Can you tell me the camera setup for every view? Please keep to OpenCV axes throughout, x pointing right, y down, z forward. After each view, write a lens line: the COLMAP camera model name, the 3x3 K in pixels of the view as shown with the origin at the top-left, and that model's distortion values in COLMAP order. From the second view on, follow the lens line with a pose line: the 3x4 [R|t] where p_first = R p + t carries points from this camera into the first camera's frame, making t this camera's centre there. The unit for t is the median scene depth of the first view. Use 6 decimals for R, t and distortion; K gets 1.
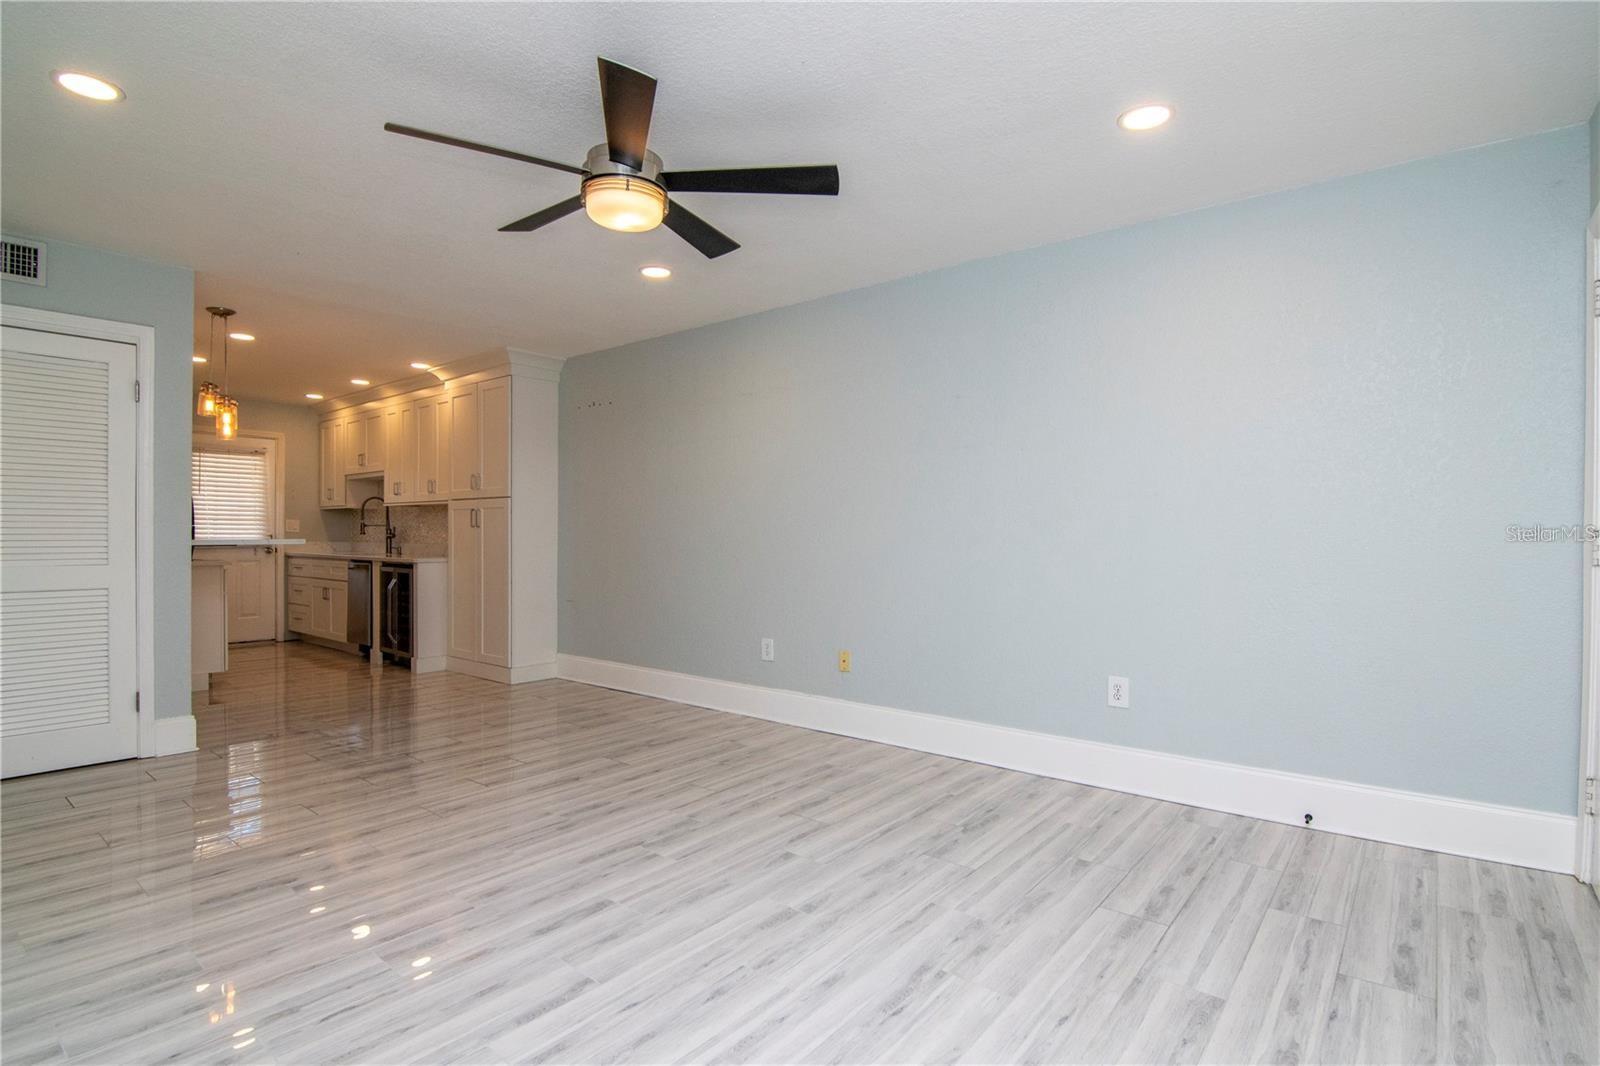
lens RADIAL K [[780.1, 0, 804.7], [0, 780.1, 536.6], [0, 0, 1]] dist [-0.009628, -0.008318]
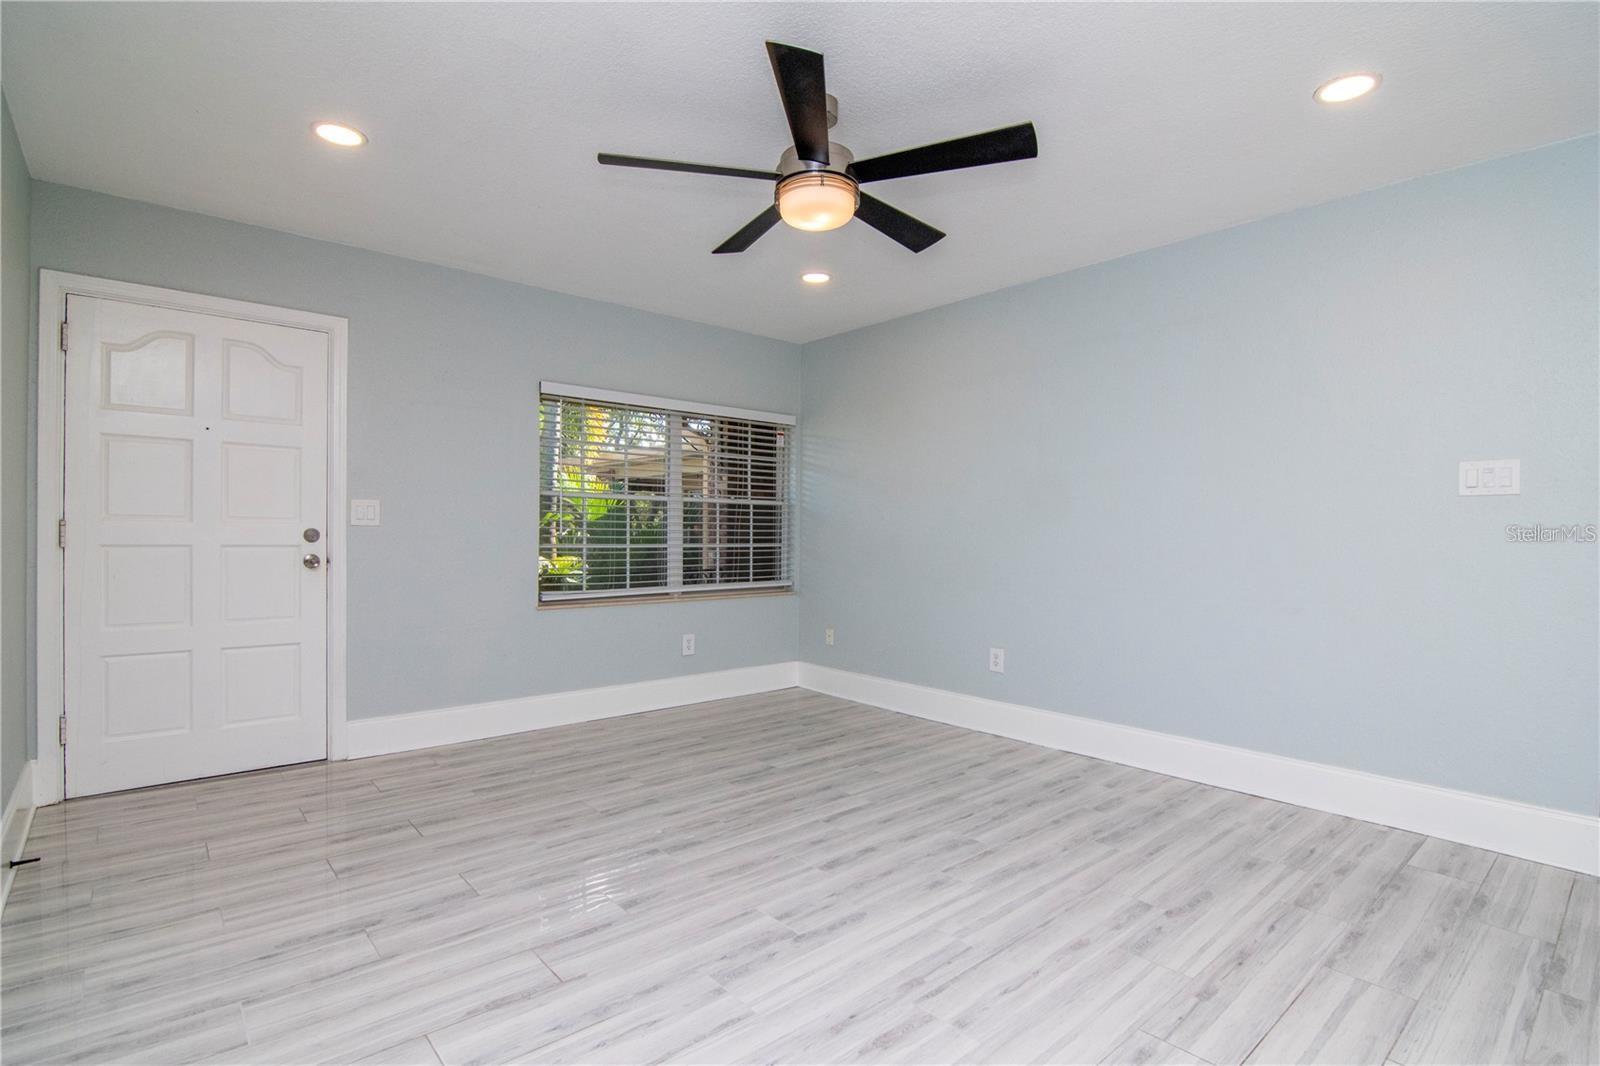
lens RADIAL K [[780.1, 0, 805.0], [0, 780.1, 535.5], [0, 0, 1]] dist [-0.009628, -0.008318]
pose [[-0.984176, -0.012542, 0.176750, -0.288734], [-0.011294, 0.999904, 0.008065, -0.006019], [-0.176834, 0.005942, -0.984223, 1.450519]]
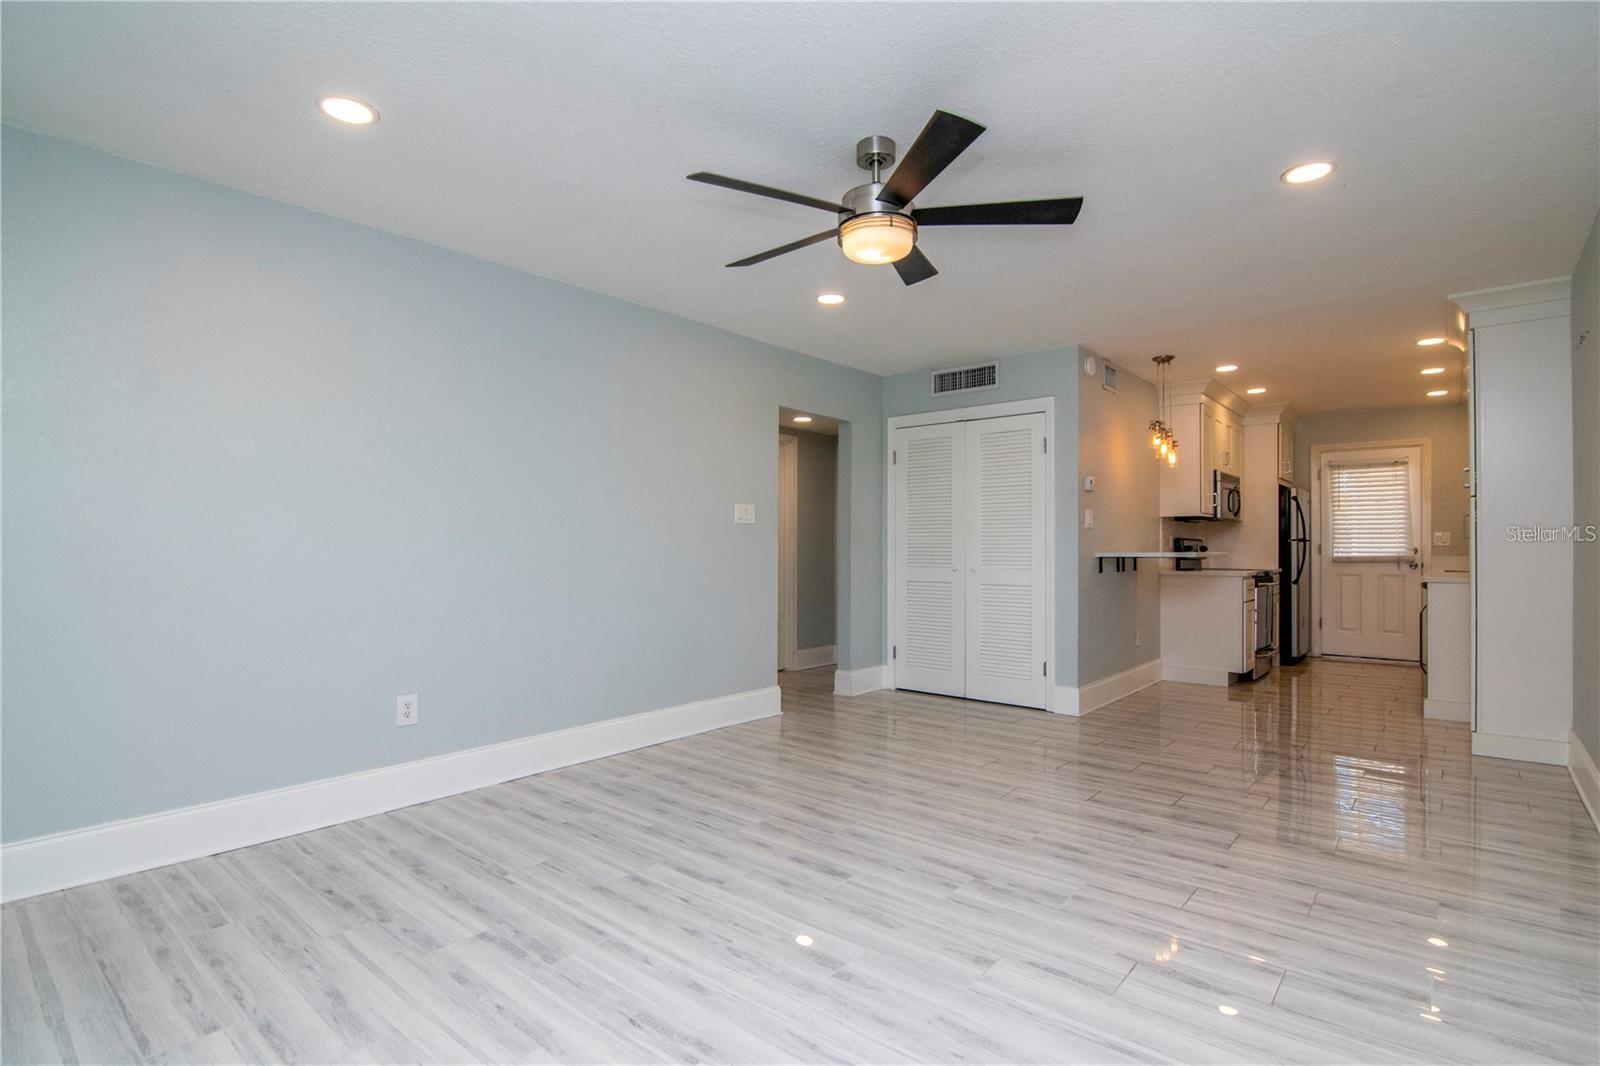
lens RADIAL K [[780.1, 0, 811.7], [0, 780.1, 544.7], [0, 0, 1]] dist [-0.009628, -0.008318]
pose [[-0.016952, -0.004817, -0.999845, 0.608338], [-0.002143, 0.999986, -0.004781, -0.002307], [0.999854, 0.002062, -0.016962, 0.673234]]
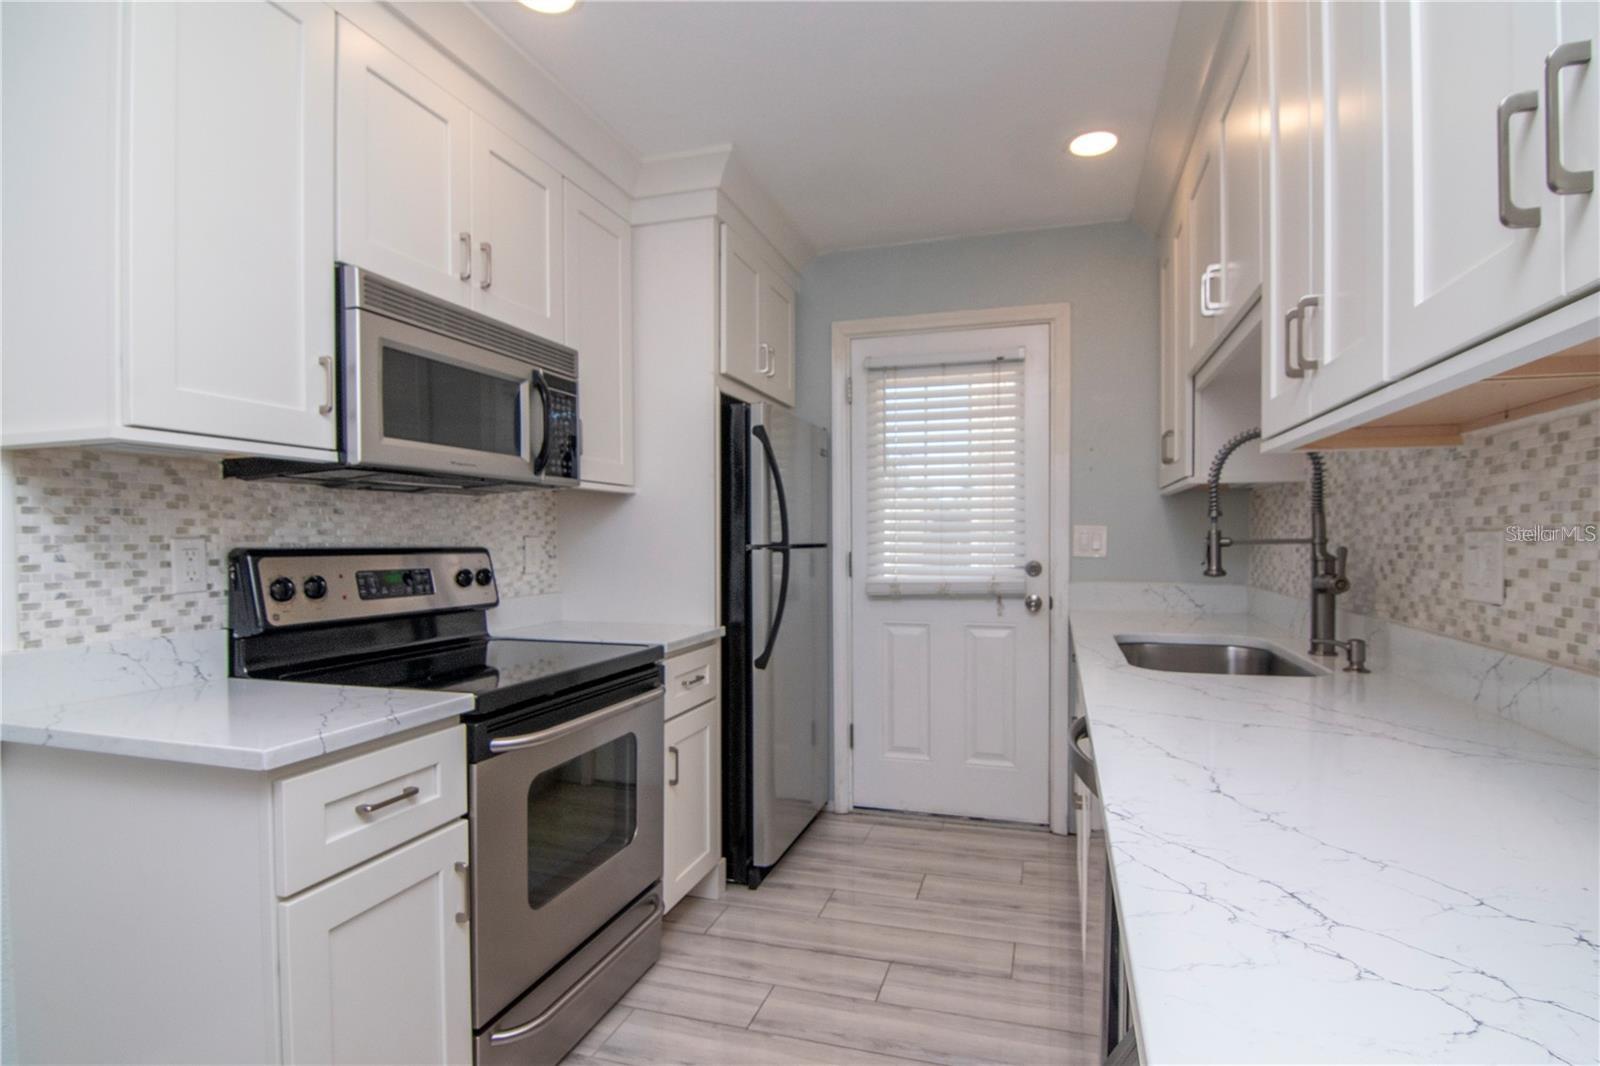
lens RADIAL K [[780.1, 0, 808.7], [0, 780.1, 549.8], [0, 0, 1]] dist [-0.009628, -0.008318]
pose [[0.359936, 0.010177, -0.932922, -0.843287], [0.003201, 0.999921, 0.012143, -0.035429], [0.932972, -0.007357, 0.359875, 1.758623]]
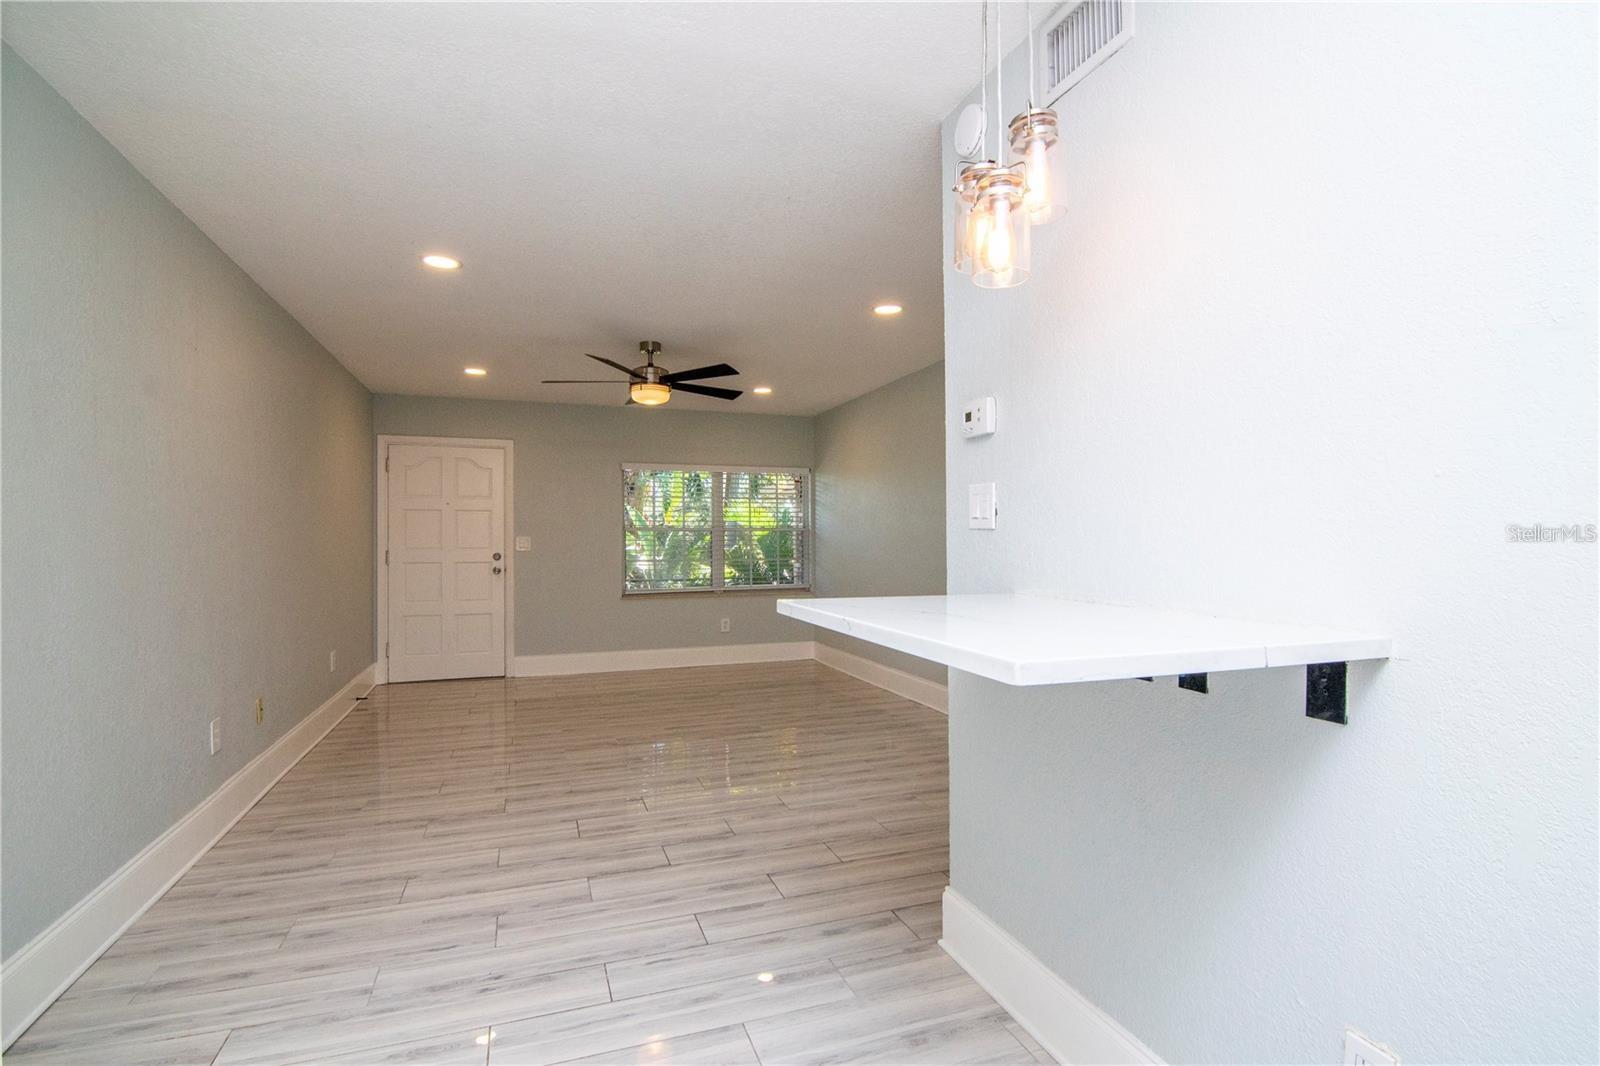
lens RADIAL K [[780.1, 0, 799.6], [0, 780.1, 529.6], [0, 0, 1]] dist [-0.009628, -0.008318]
pose [[-0.847853, 0.009318, 0.530150, -1.183856], [0.005858, 0.999949, -0.008207, -0.039617], [-0.530200, -0.003853, -0.847864, 1.823554]]
